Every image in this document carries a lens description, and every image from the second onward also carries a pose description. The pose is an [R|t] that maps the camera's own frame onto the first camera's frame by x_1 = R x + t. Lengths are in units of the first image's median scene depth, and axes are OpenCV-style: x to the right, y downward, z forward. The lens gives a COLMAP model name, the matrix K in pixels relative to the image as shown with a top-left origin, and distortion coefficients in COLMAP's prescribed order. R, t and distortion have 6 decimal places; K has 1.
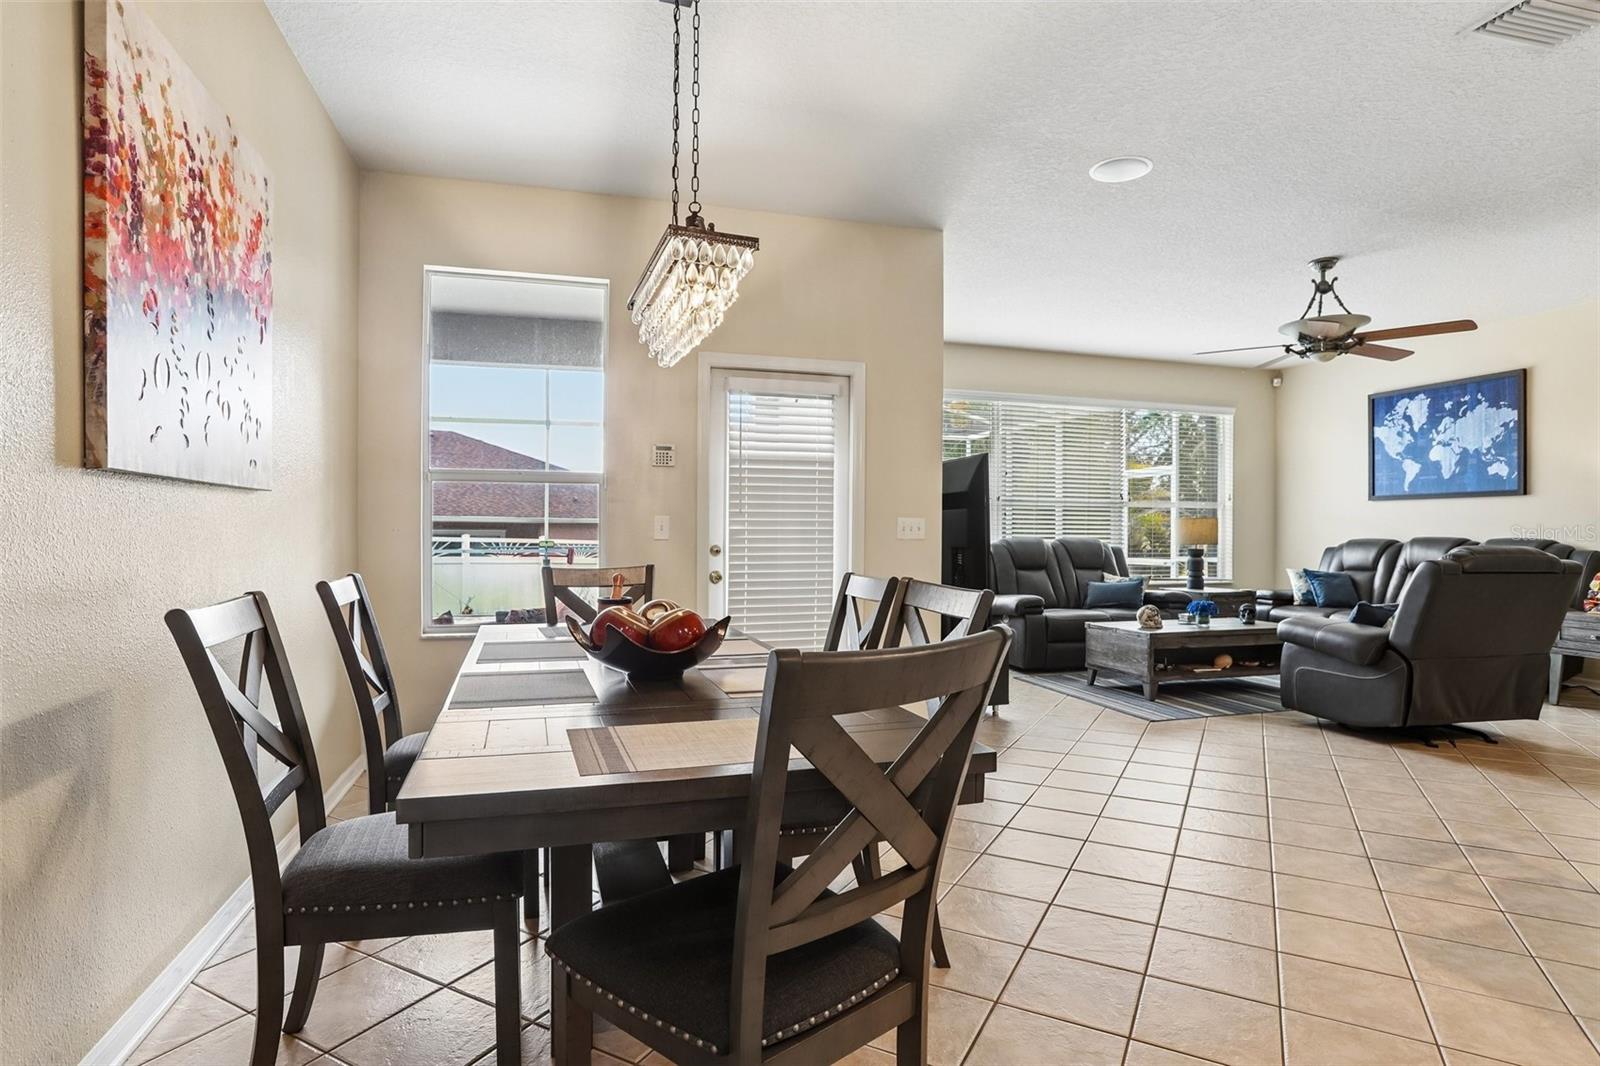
lens RADIAL K [[820.3, 0, 800.9], [0, 820.3, 537.5], [0, 0, 1]] dist [-0.038417, 0.017288]
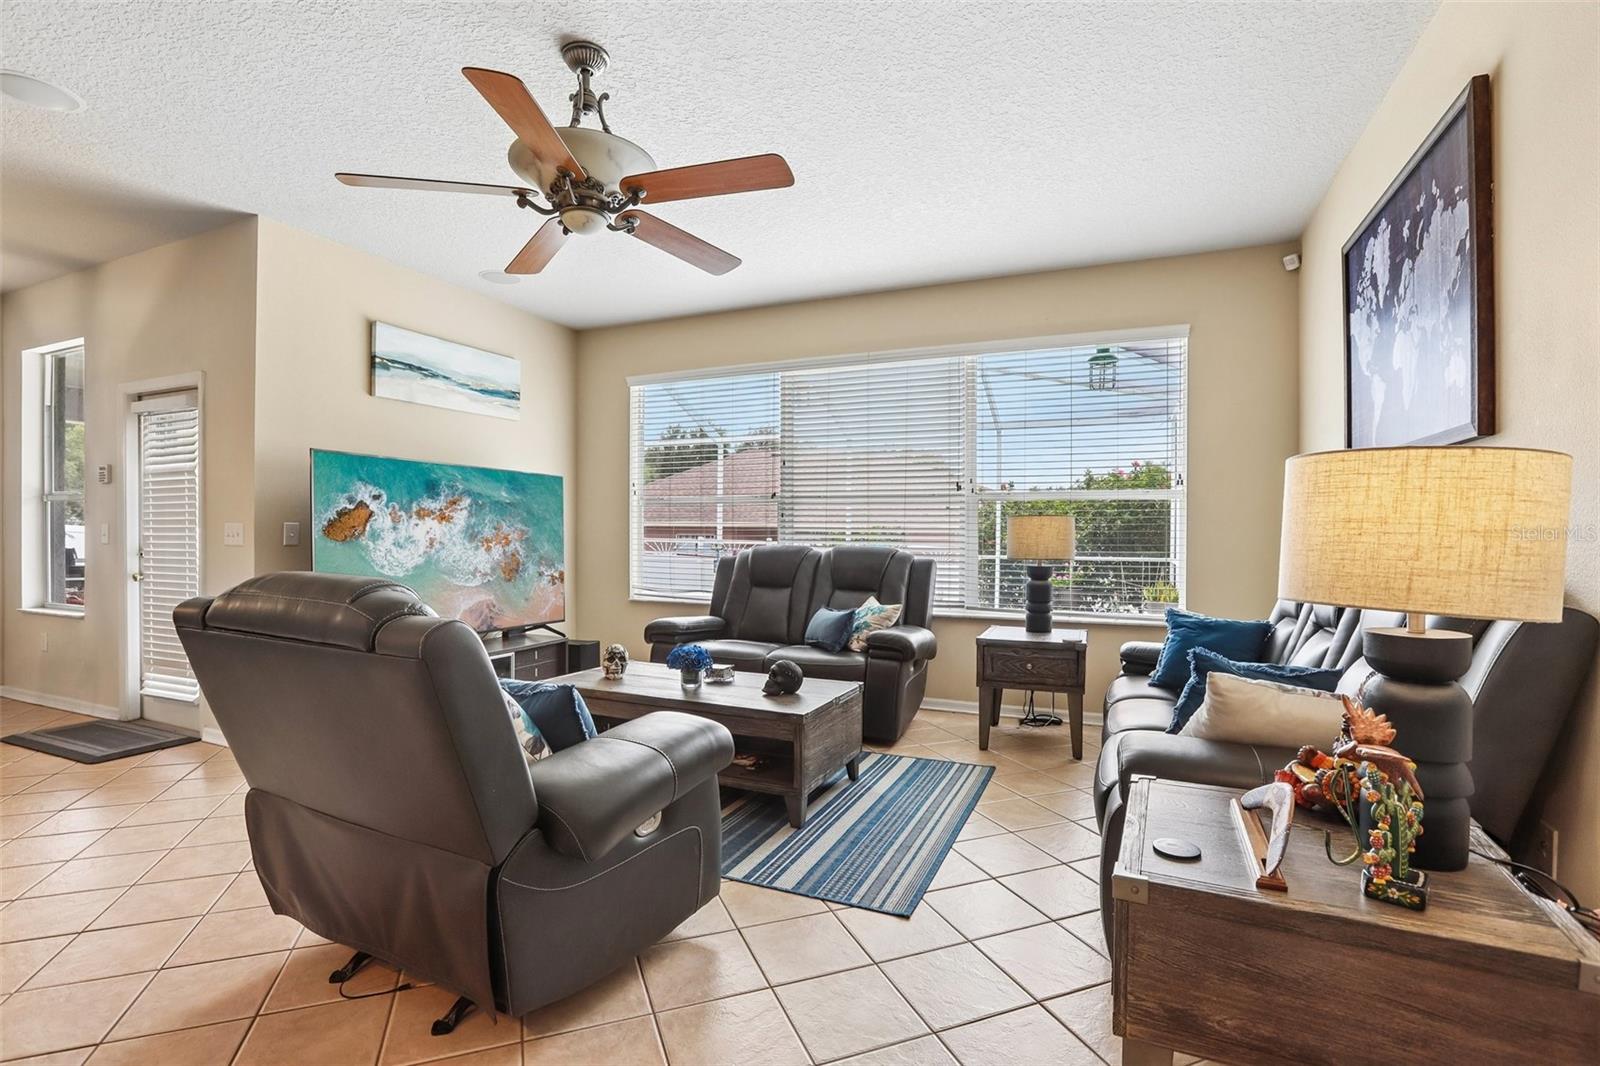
lens RADIAL K [[741.1, 0, 795.7], [0, 741.1, 533.4], [0, 0, 1]] dist [-0.048790, 0.024970]
pose [[0.762694, 0.003383, -0.646751, 0.771035], [-0.010782, 0.999914, -0.007485, -0.004932], [0.646670, 0.012682, 0.762664, 0.501865]]
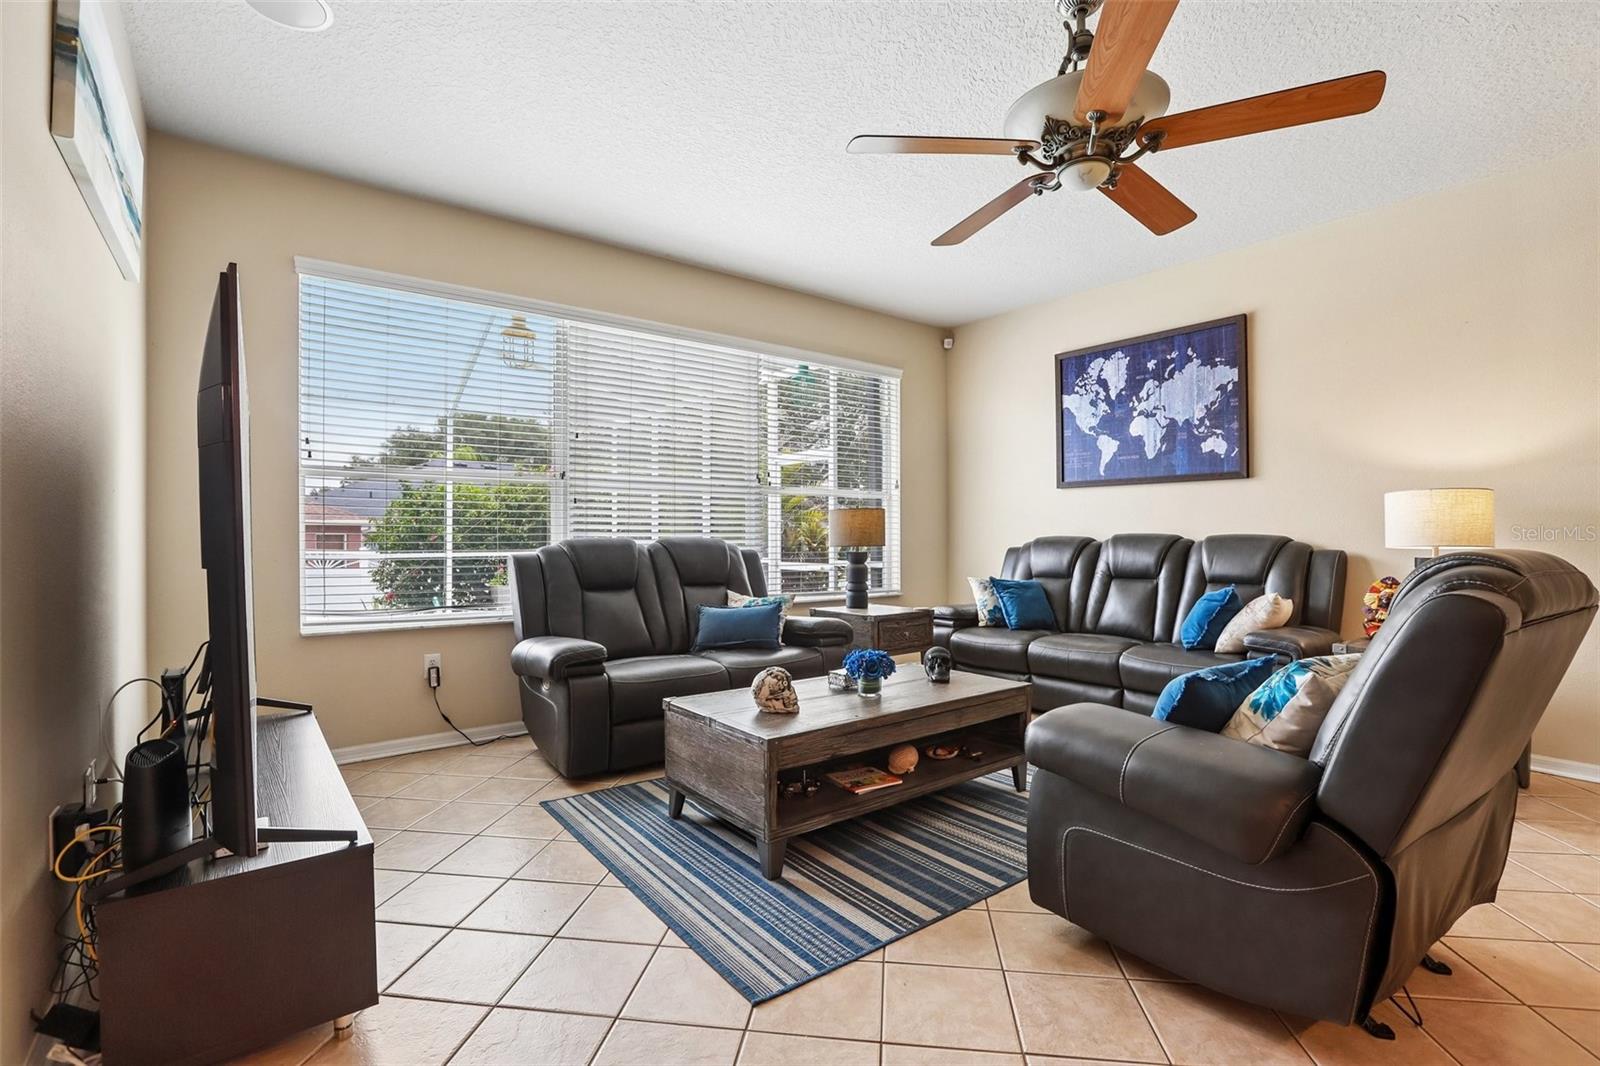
lens RADIAL K [[727.0, 0, 800.0], [0, 727.0, 533.0], [0, 0, 1]] dist [-0.052264, 0.020147]
pose [[0.931184, -0.003053, 0.364538, 0.222785], [0.006162, 0.999954, -0.007366, 0.001829], [-0.364498, 0.009105, 0.931160, 0.458400]]
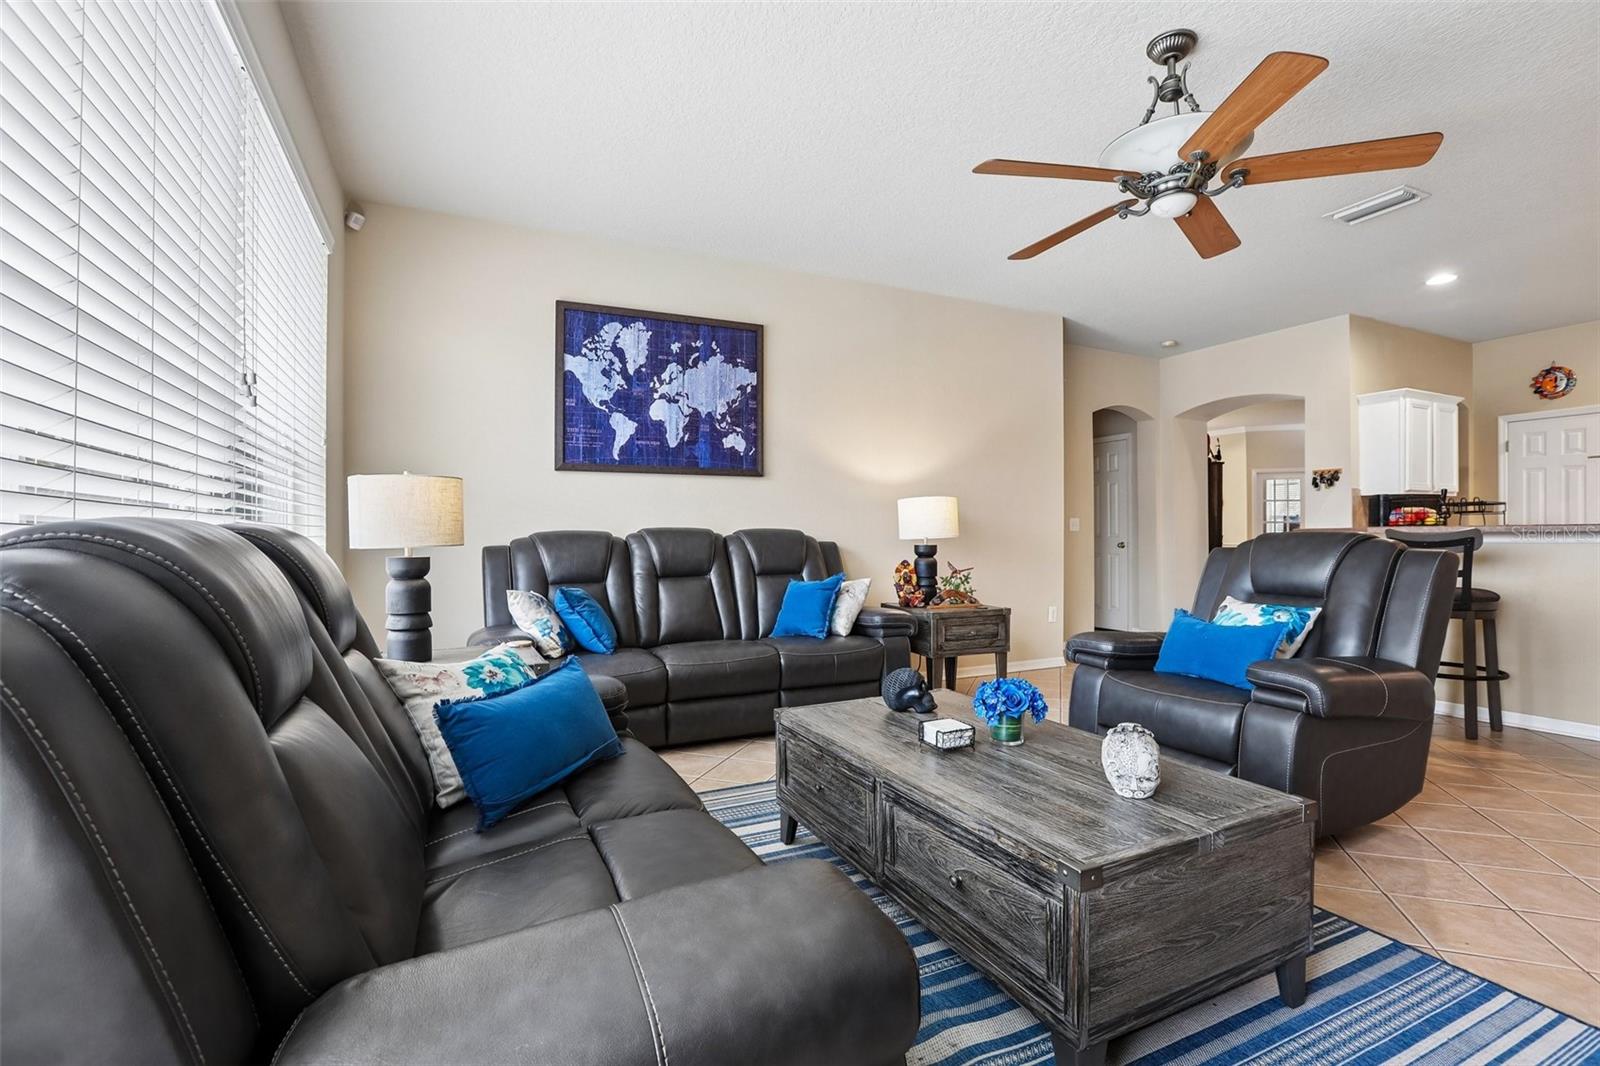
lens RADIAL K [[727.0, 0, 800.0], [0, 727.0, 533.0], [0, 0, 1]] dist [-0.052264, 0.020147]
pose [[-0.155147, -0.000321, 0.987891, 0.132704], [0.010835, 0.999939, 0.002026, 0.003864], [-0.987832, 0.011018, -0.155135, 0.949854]]
